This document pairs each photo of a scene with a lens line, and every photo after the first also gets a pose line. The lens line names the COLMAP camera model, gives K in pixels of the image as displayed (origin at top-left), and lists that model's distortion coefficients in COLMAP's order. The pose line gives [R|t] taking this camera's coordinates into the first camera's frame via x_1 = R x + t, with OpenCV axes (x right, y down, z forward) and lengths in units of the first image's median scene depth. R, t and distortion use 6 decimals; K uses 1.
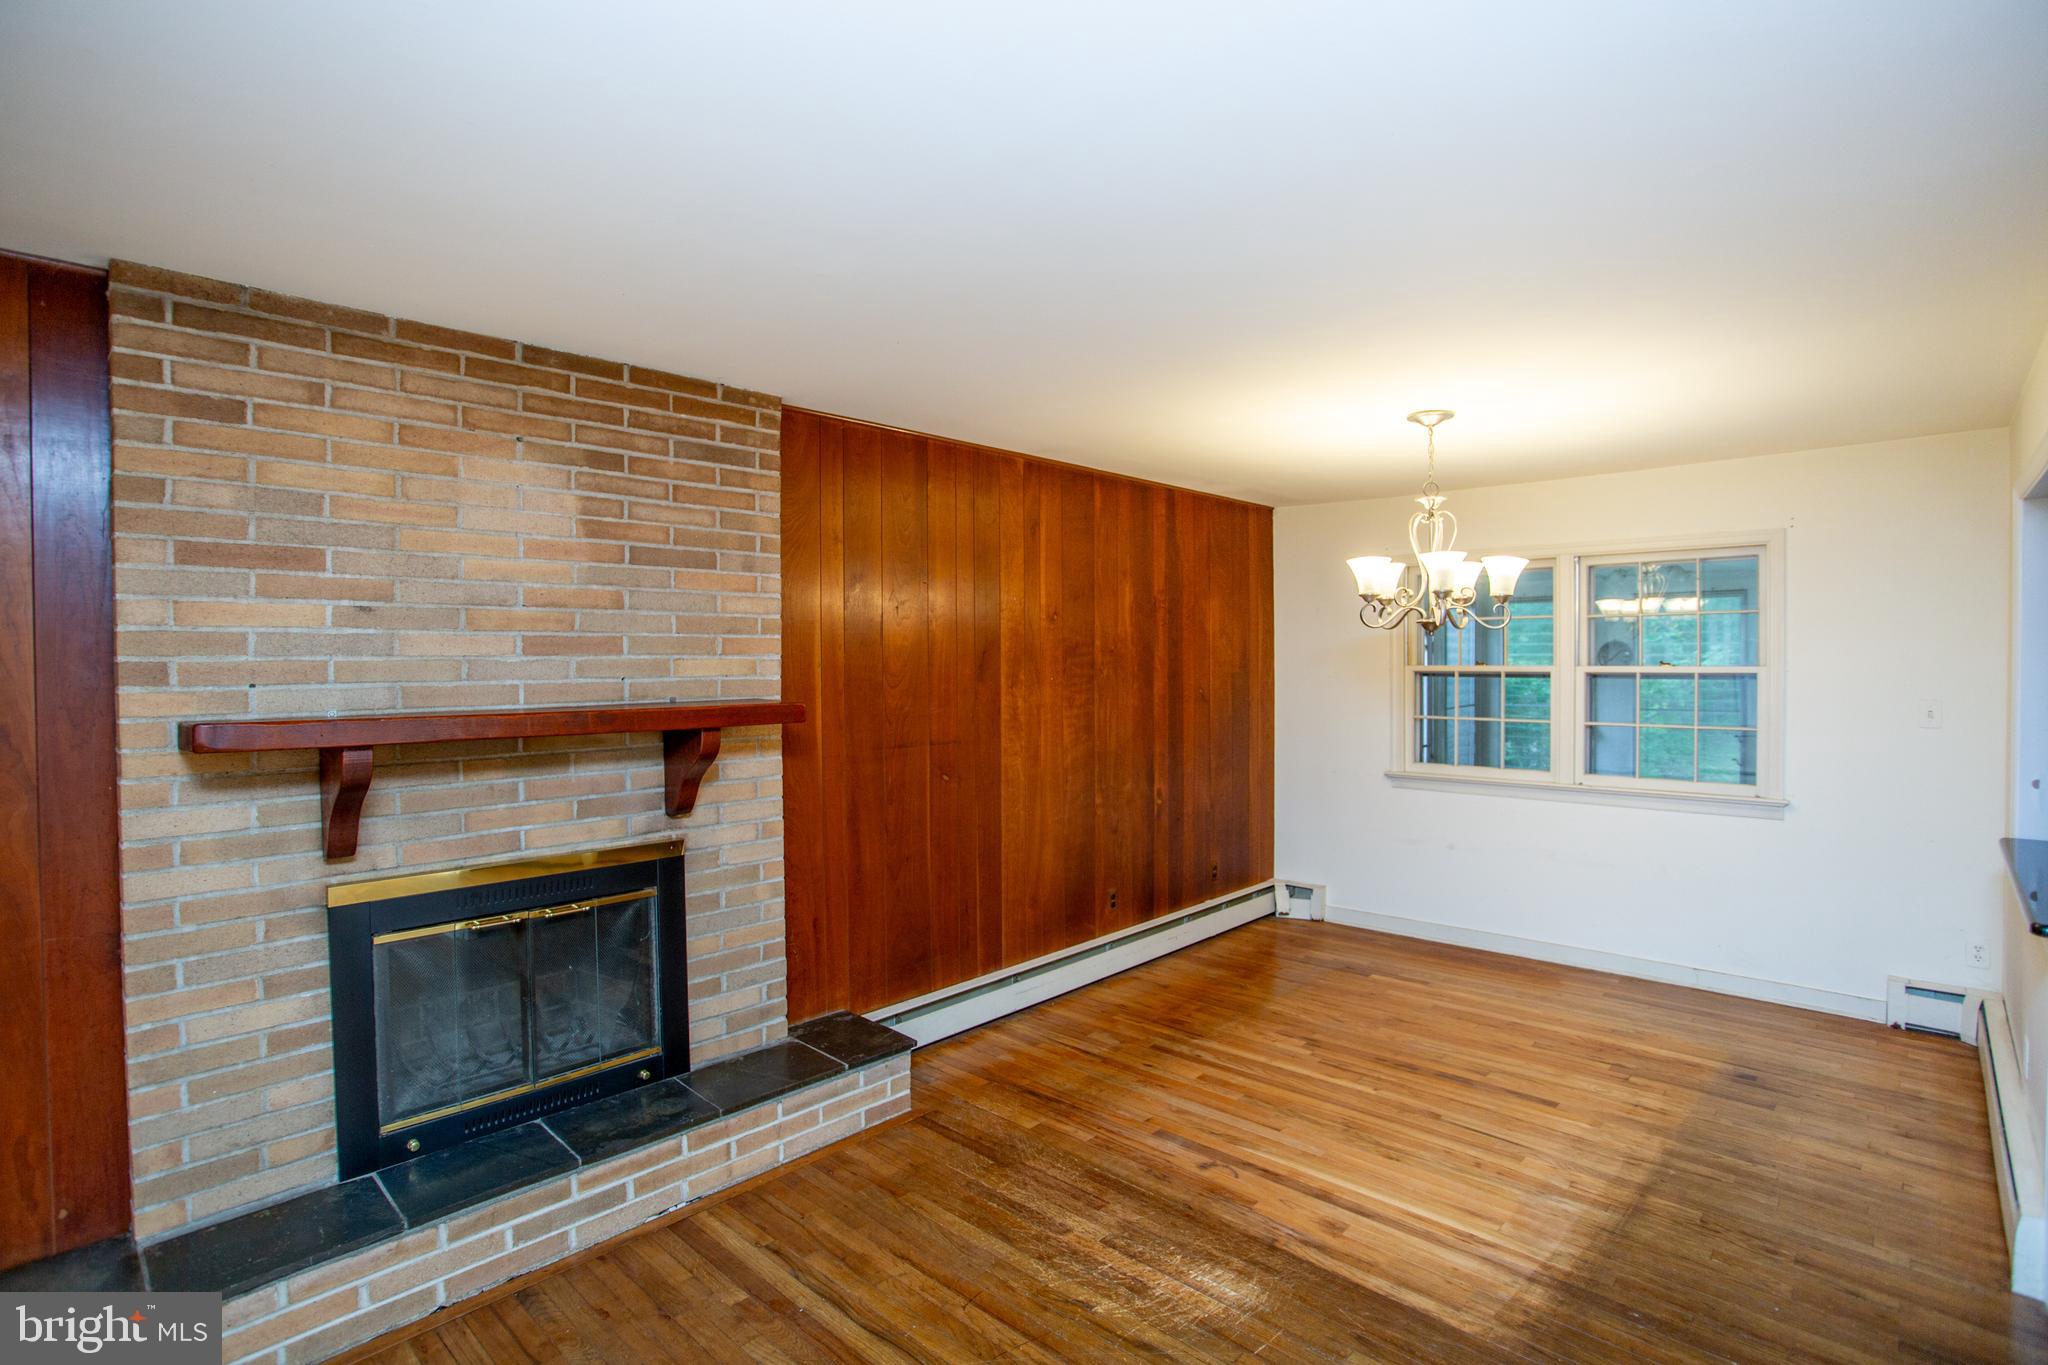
lens RADIAL K [[989.1, 0, 1013.4], [0, 989.1, 673.9], [0, 0, 1]] dist [-0.078677, 0.032820]
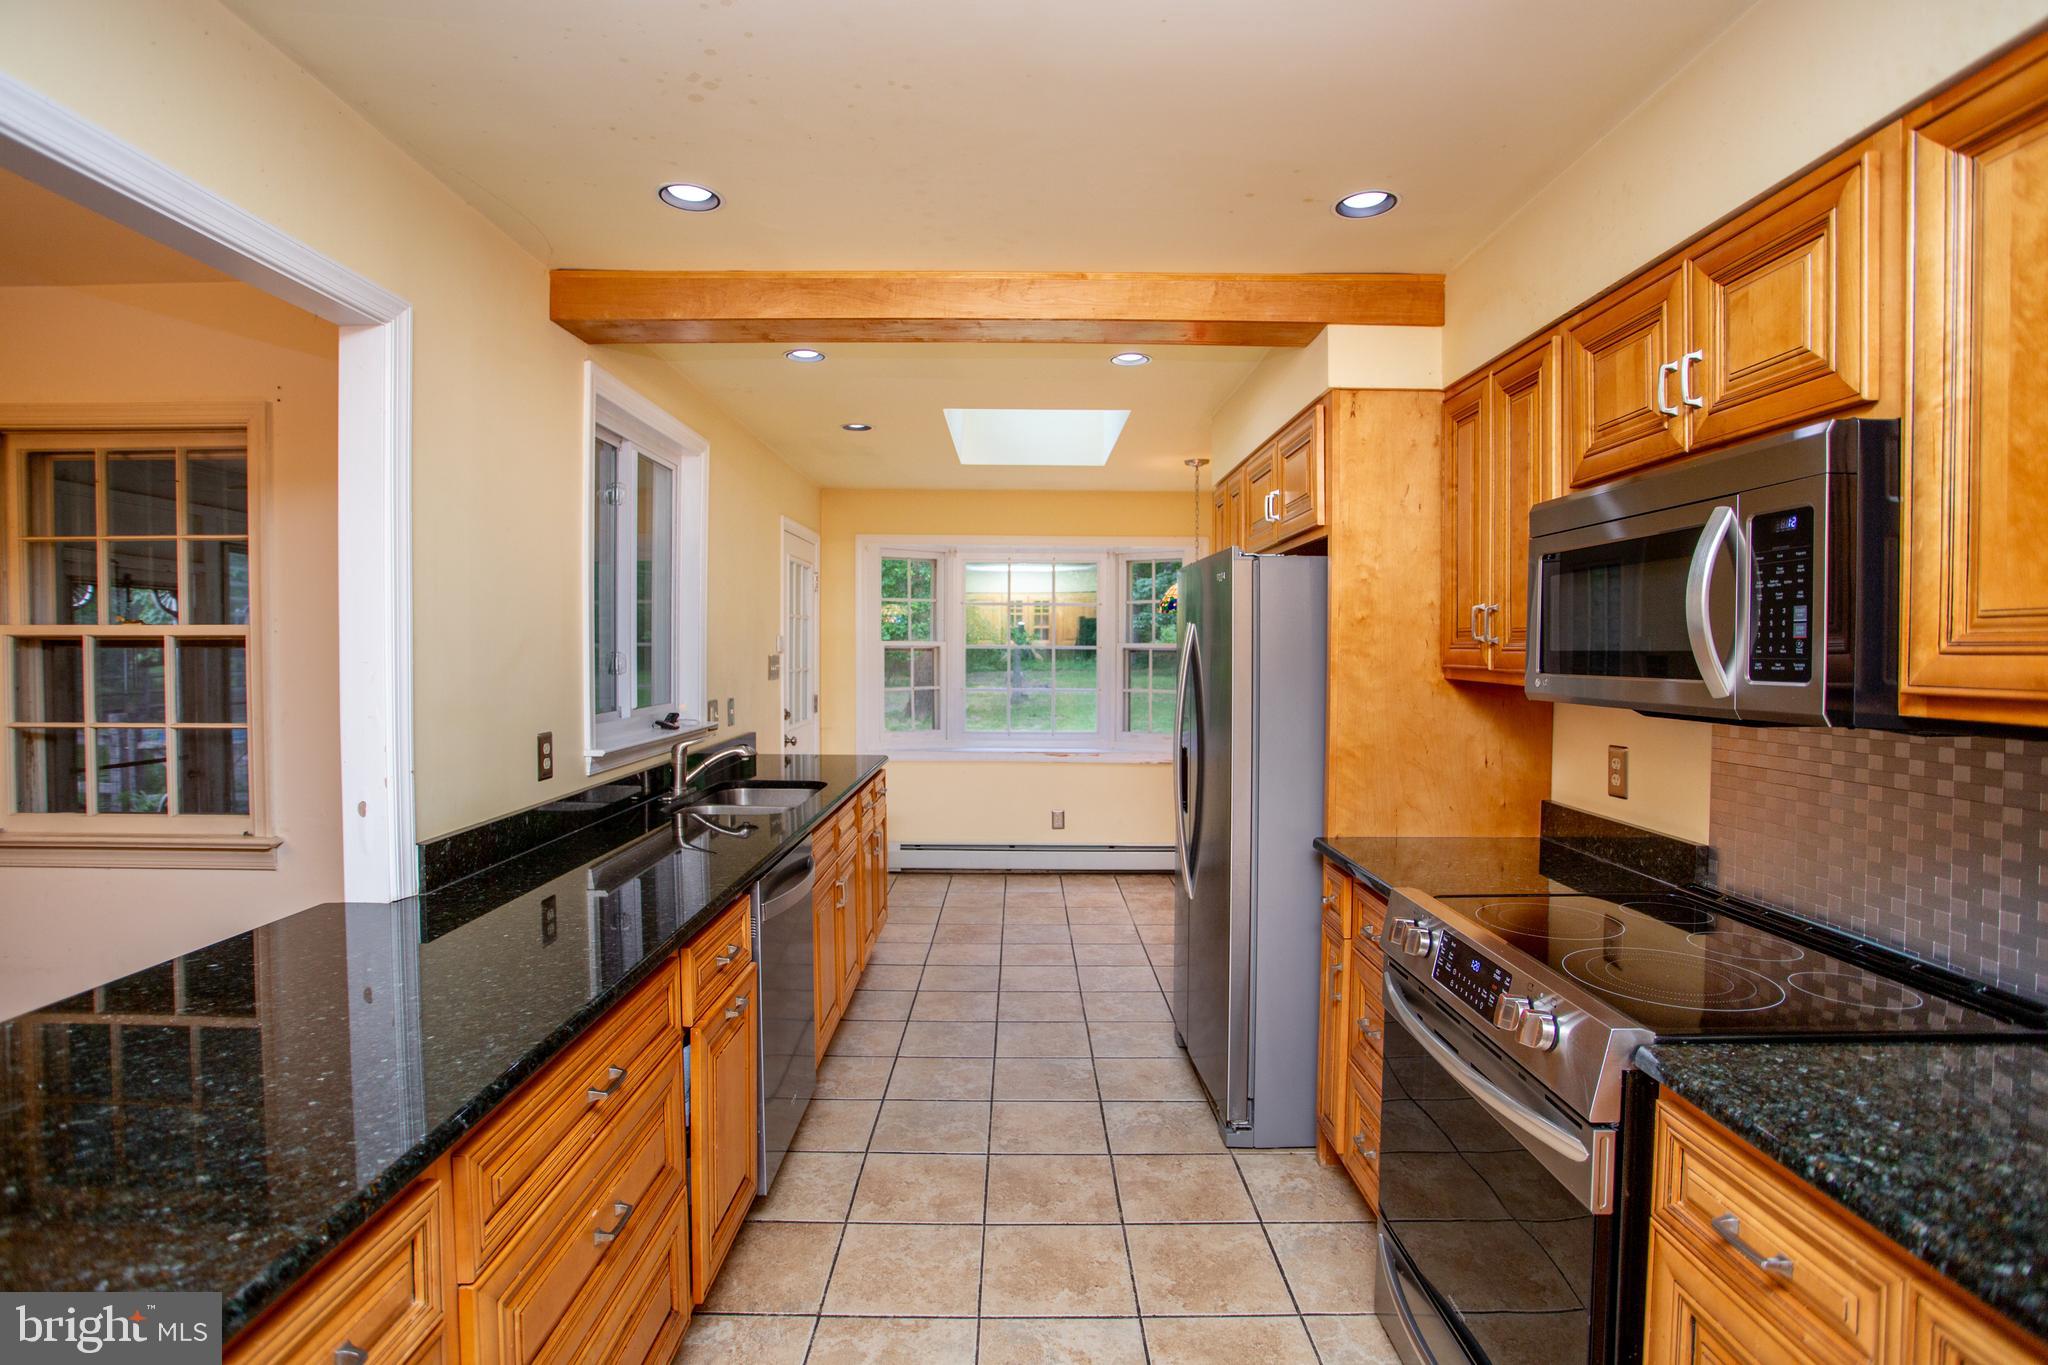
lens RADIAL K [[989.1, 0, 1013.4], [0, 989.1, 673.9], [0, 0, 1]] dist [-0.078677, 0.032820]
pose [[0.726912, -0.007888, 0.686685, 0.893567], [0.005786, 0.999969, 0.005362, 0.028898], [-0.686706, 0.000075, 0.726935, 0.260720]]
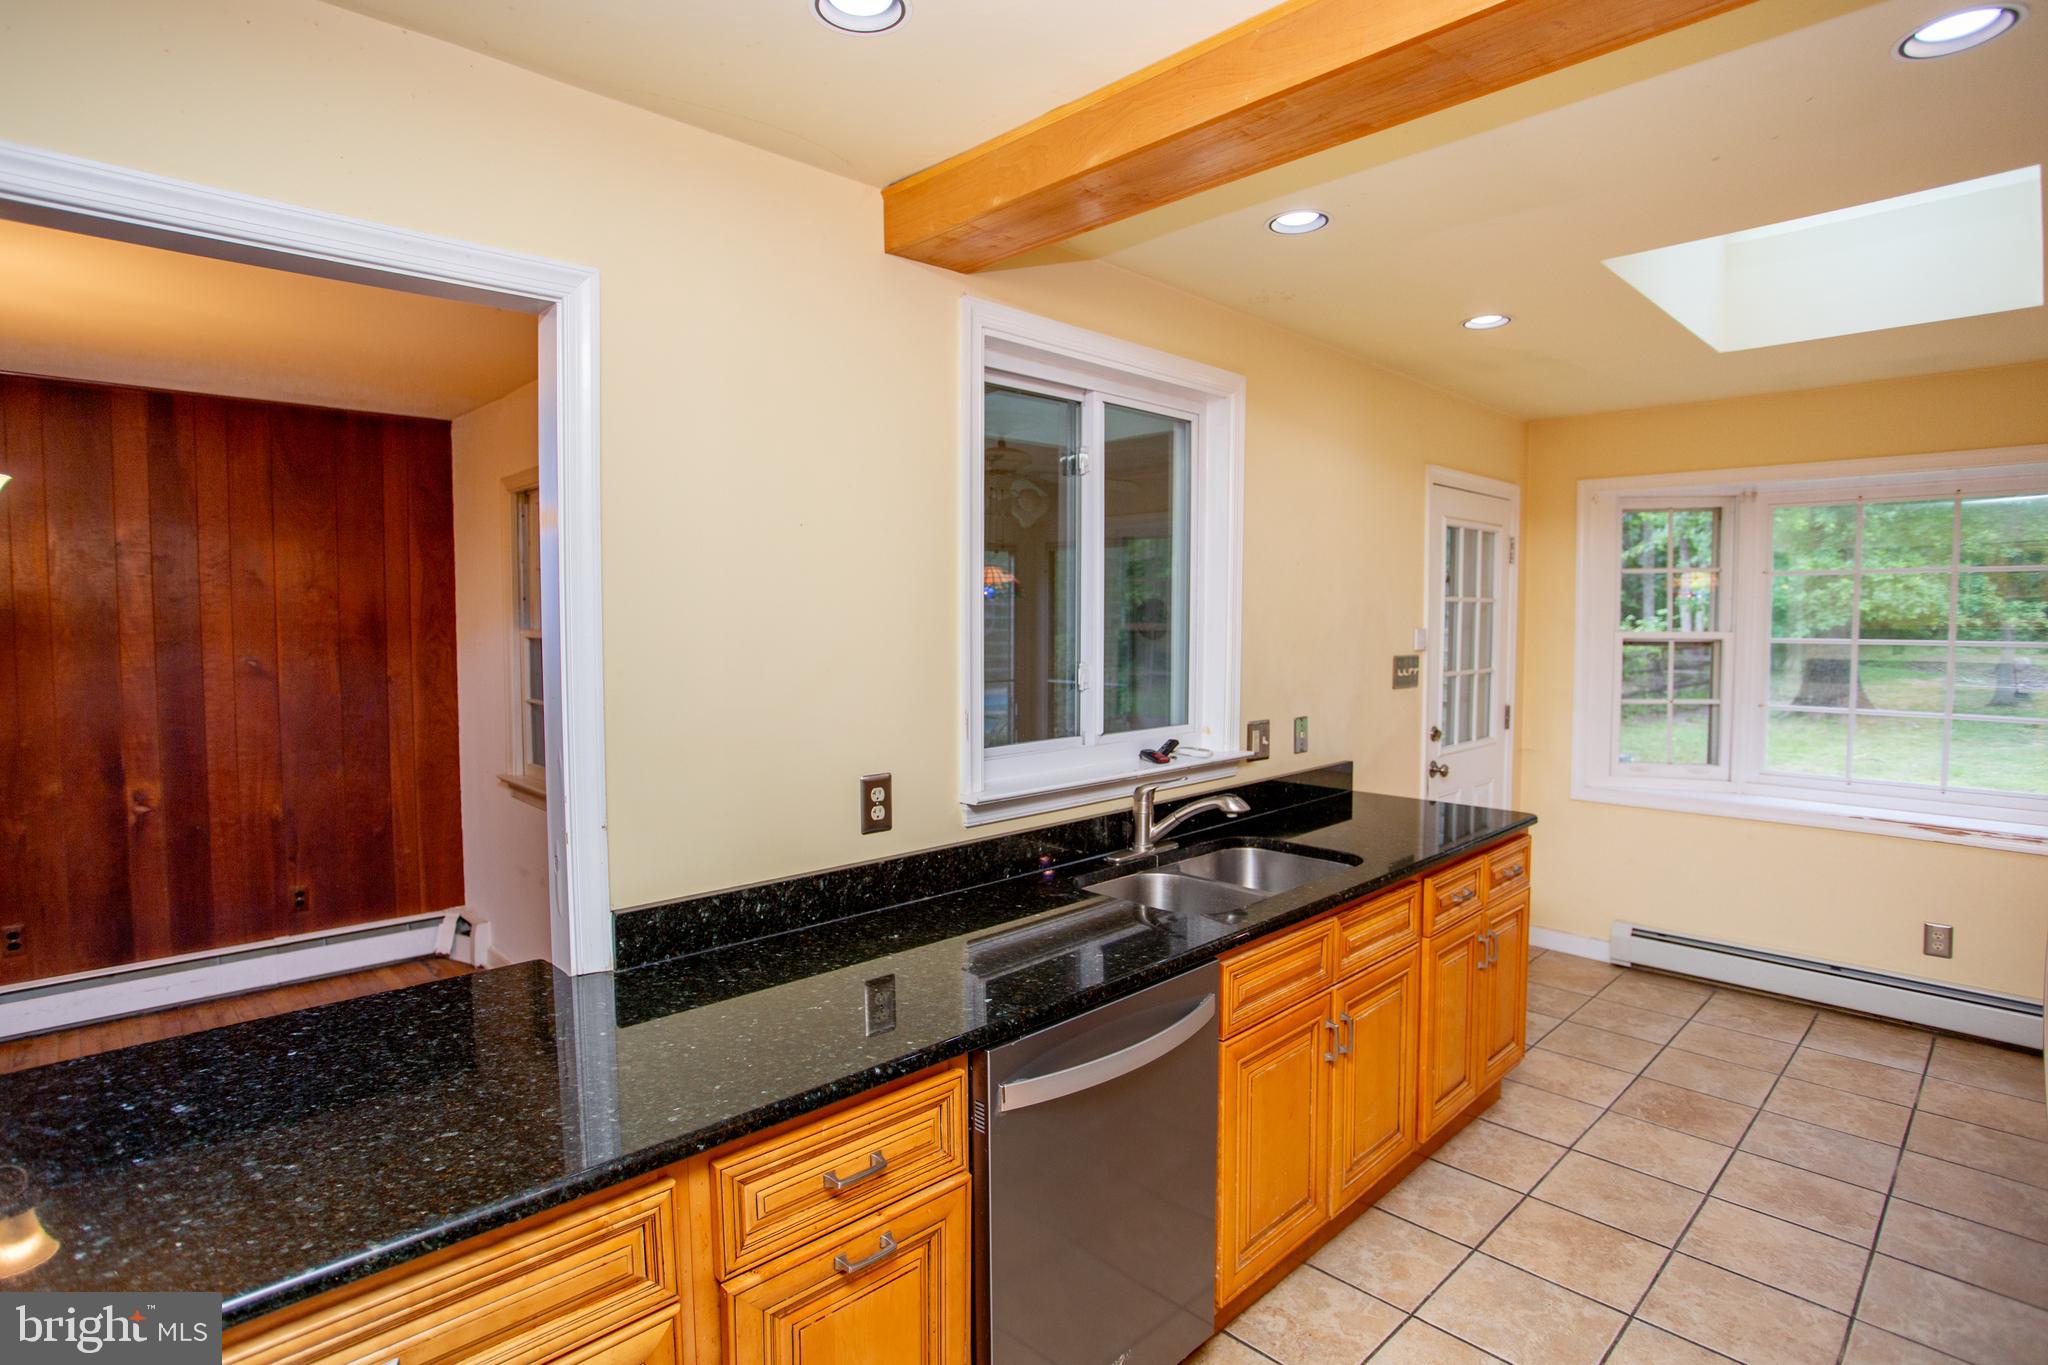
lens RADIAL K [[1024.2, 0, 991.0], [0, 1024.2, 676.3], [0, 0, 1]] dist [-0.079755, 0.034464]
pose [[0.998206, 0.009999, -0.059037, 1.249165], [-0.007850, 0.999302, 0.036521, -0.007717], [0.059360, -0.035992, 0.997588, 0.428639]]
